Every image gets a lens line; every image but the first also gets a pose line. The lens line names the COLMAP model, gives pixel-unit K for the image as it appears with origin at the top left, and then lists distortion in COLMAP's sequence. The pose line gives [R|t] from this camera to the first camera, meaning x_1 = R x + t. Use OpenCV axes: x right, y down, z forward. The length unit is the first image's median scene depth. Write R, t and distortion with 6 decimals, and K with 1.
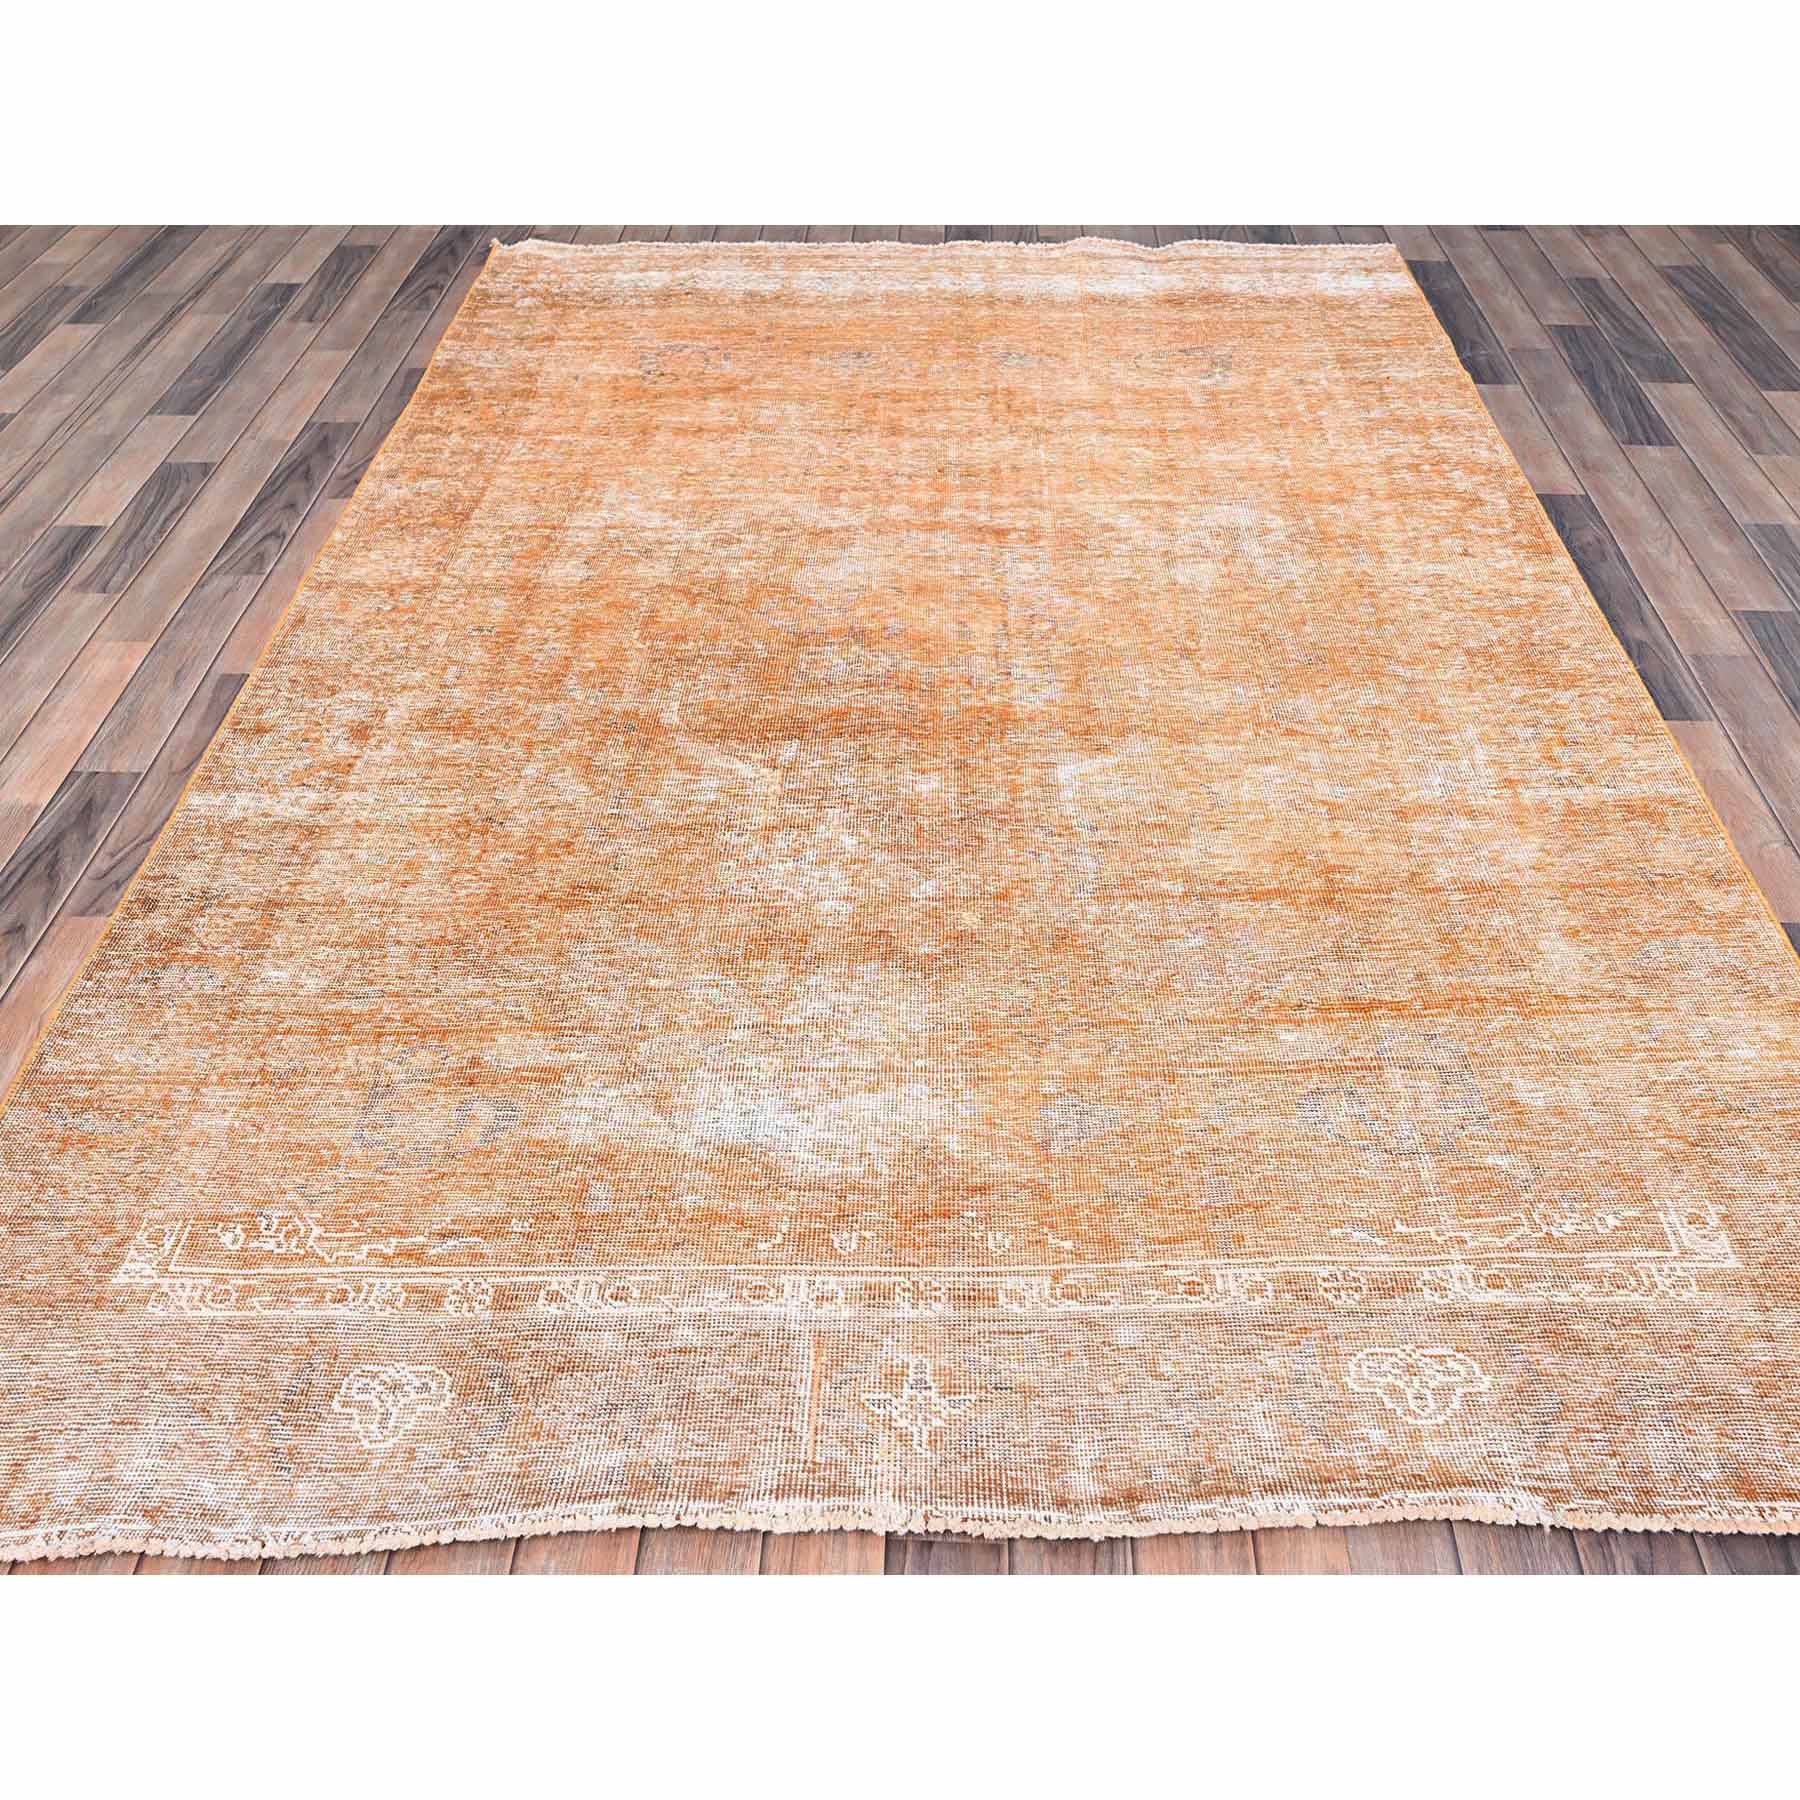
lens RADIAL K [[1921.1, 0, 900.0], [0, 1921.1, 900.0], [0, 0, 1]] dist [-0.001246, -0.005693]
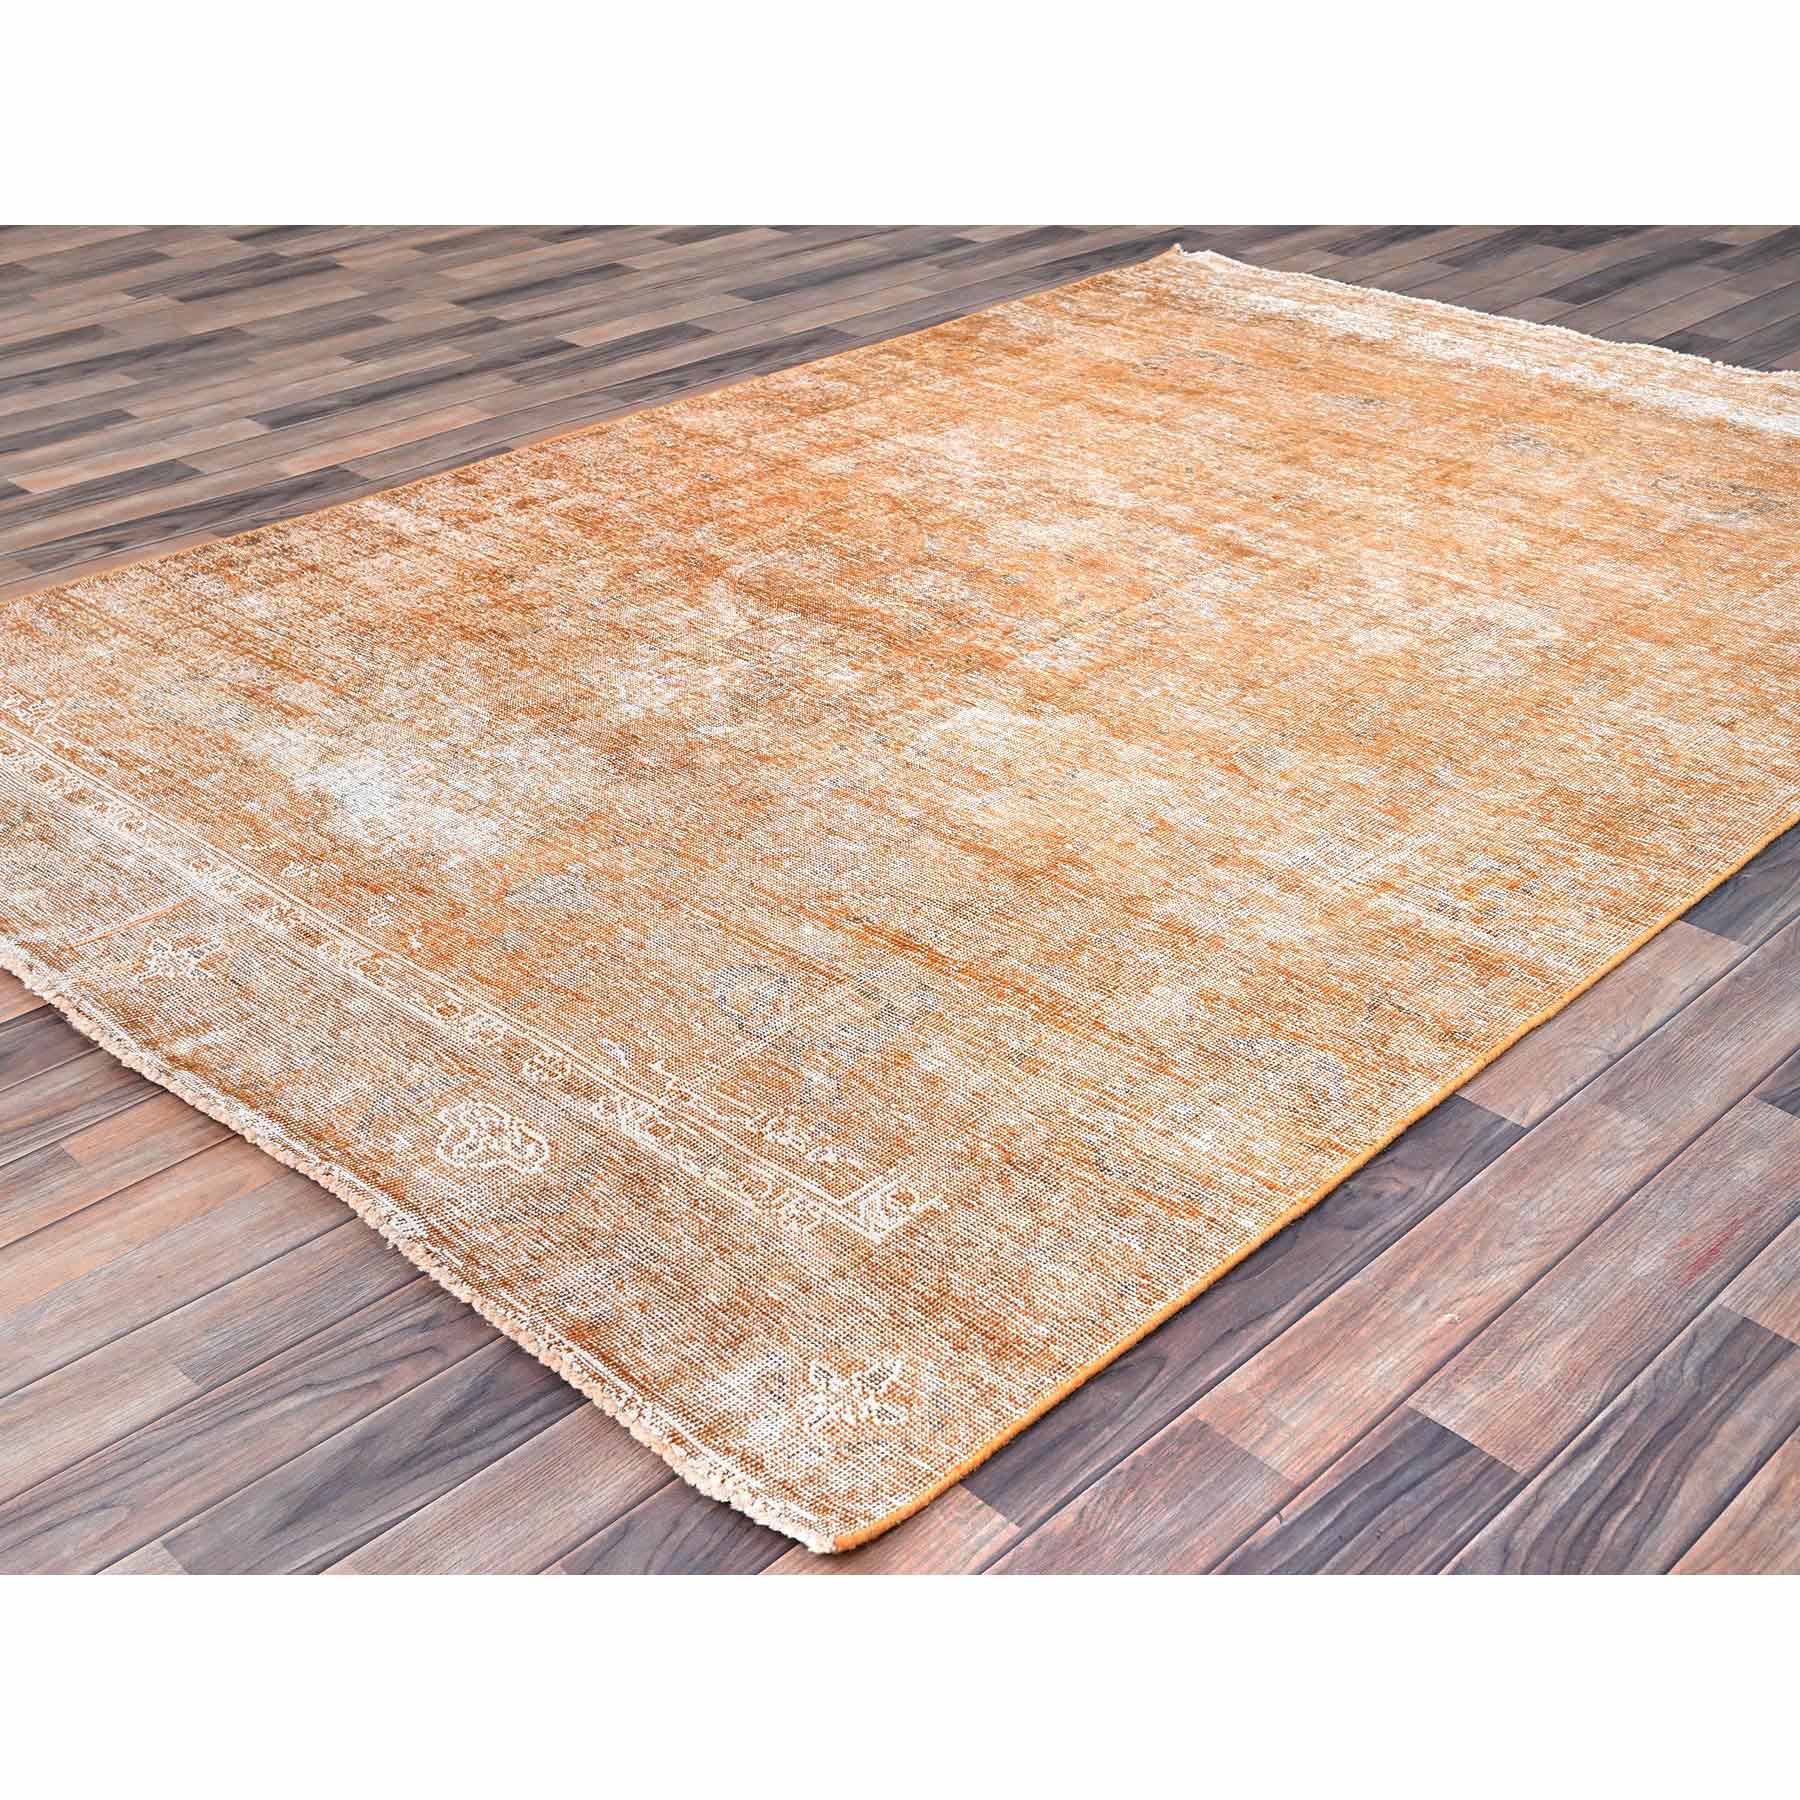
lens RADIAL K [[2192.4, 0, 900.0], [0, 2192.4, 900.0], [0, 0, 1]] dist [-0.001652, -0.007263]
pose [[0.731541, 0.340149, -0.590886, 0.809258], [-0.406646, 0.913313, 0.022312, 0.011520], [0.547254, 0.223959, 0.806446, 0.102435]]
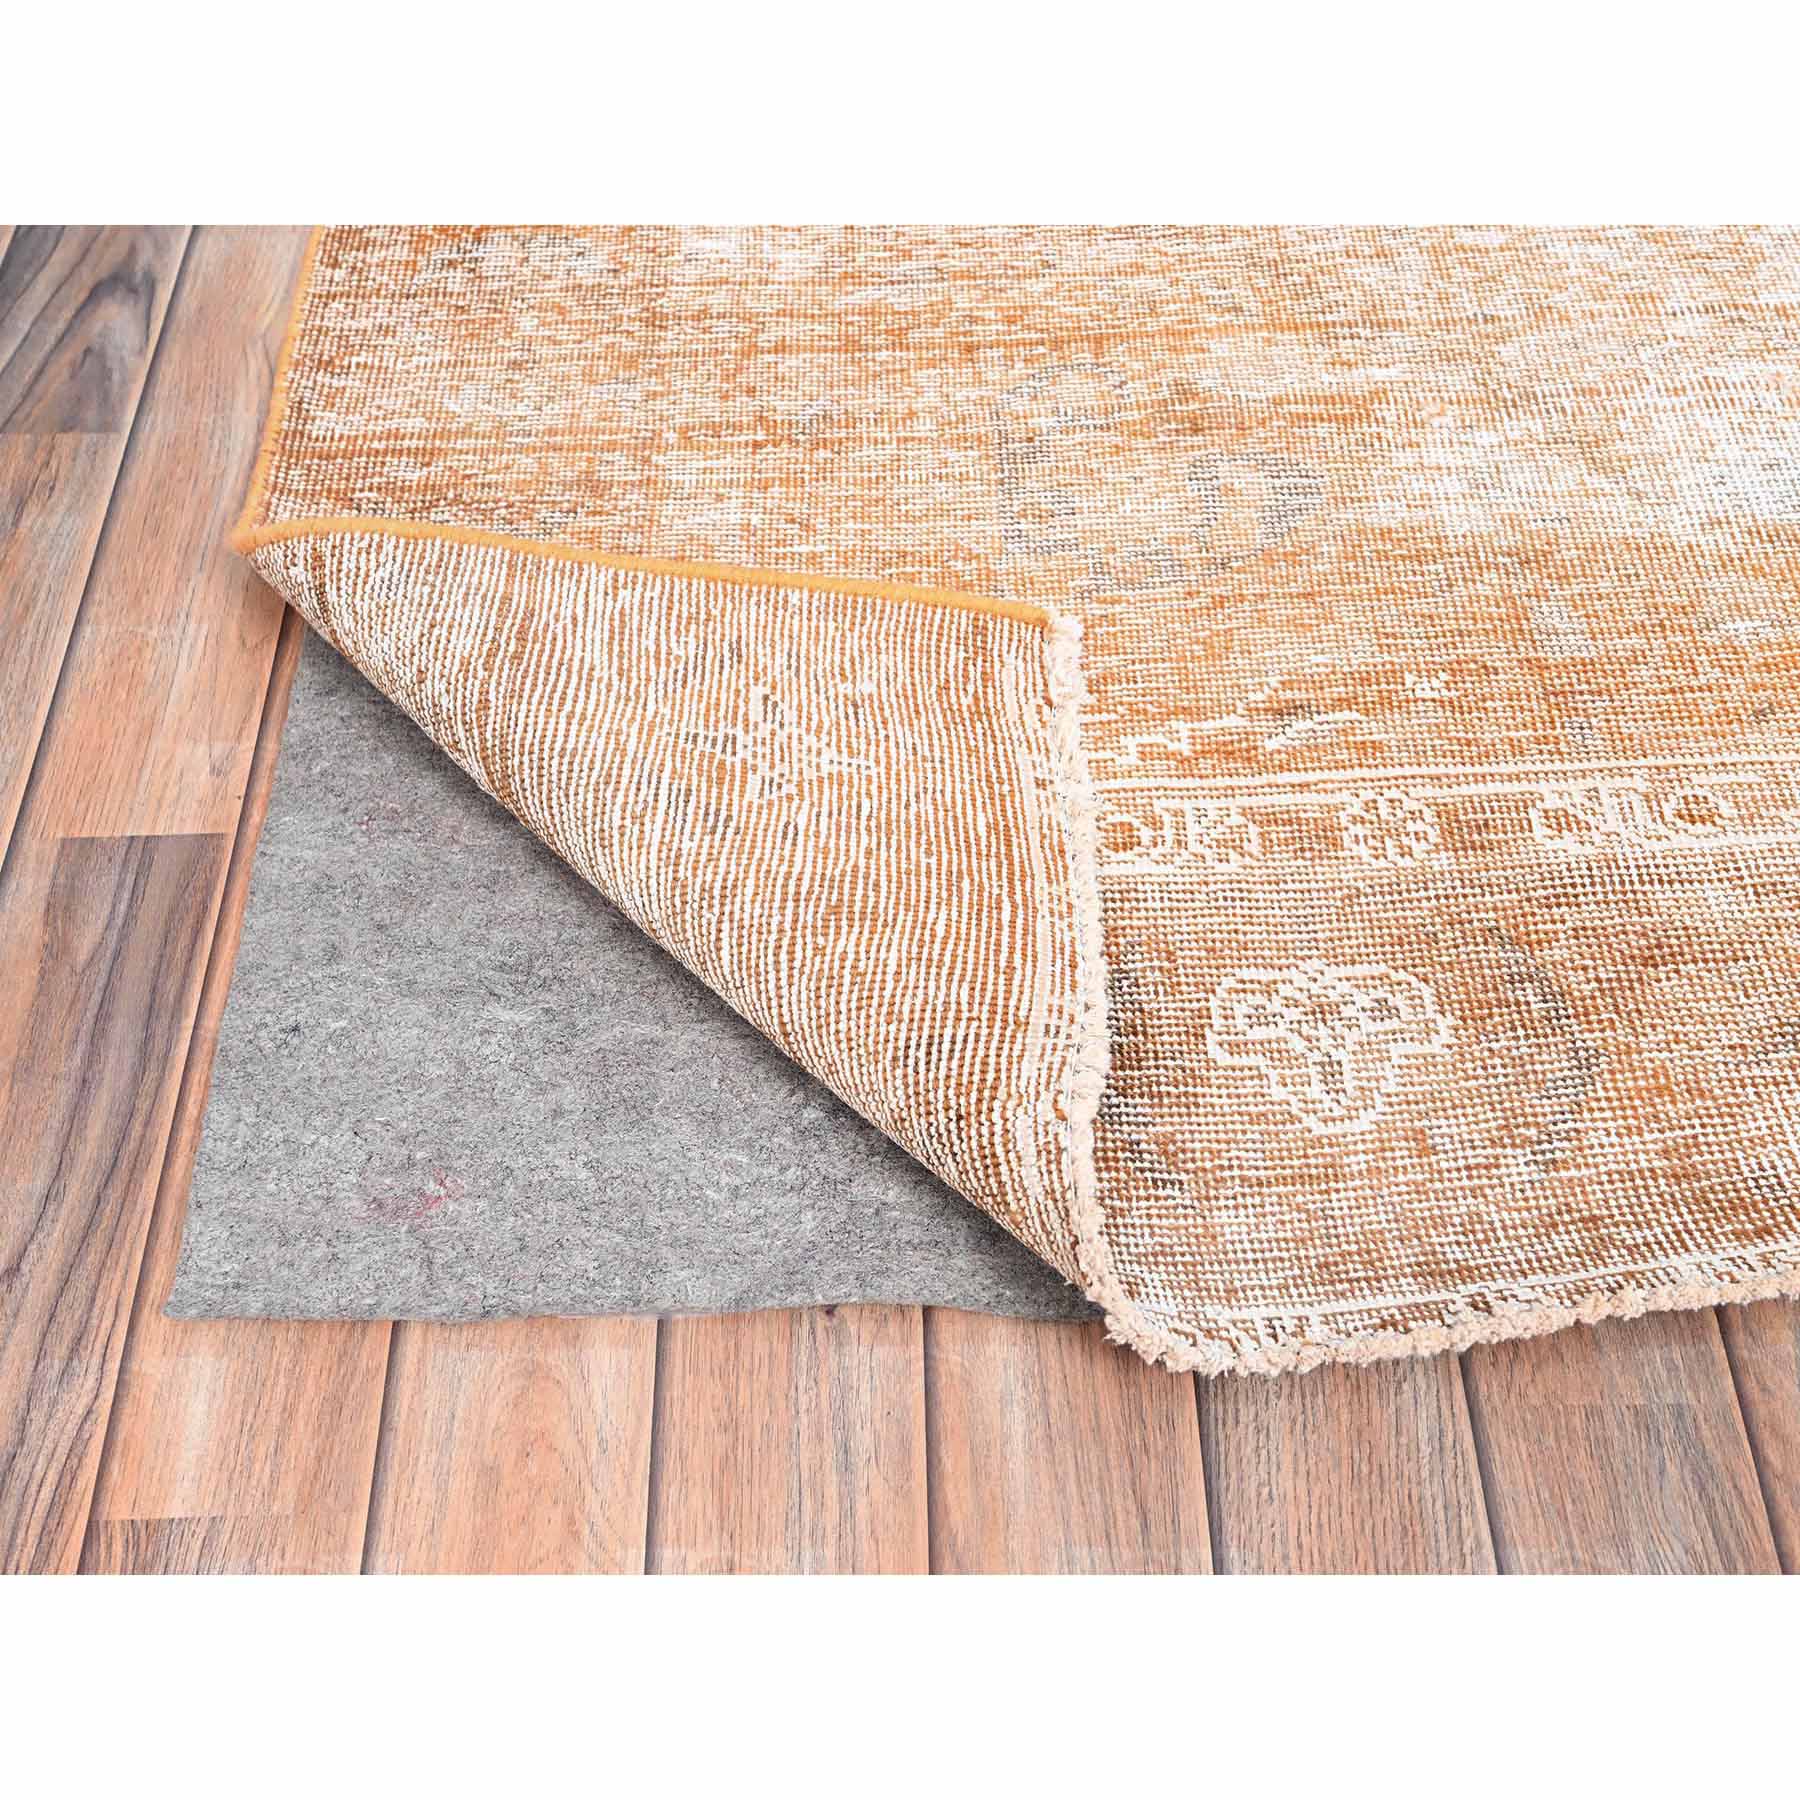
lens RADIAL K [[2856.7, 0, 900.0], [0, 2856.7, 900.0], [0, 0, 1]] dist [-0.002339, -0.049440]
pose [[0.998761, -0.045315, 0.020546, -0.267403], [0.041795, 0.988147, 0.147712, 0.086949], [-0.026996, -0.146670, 0.988817, 0.234867]]
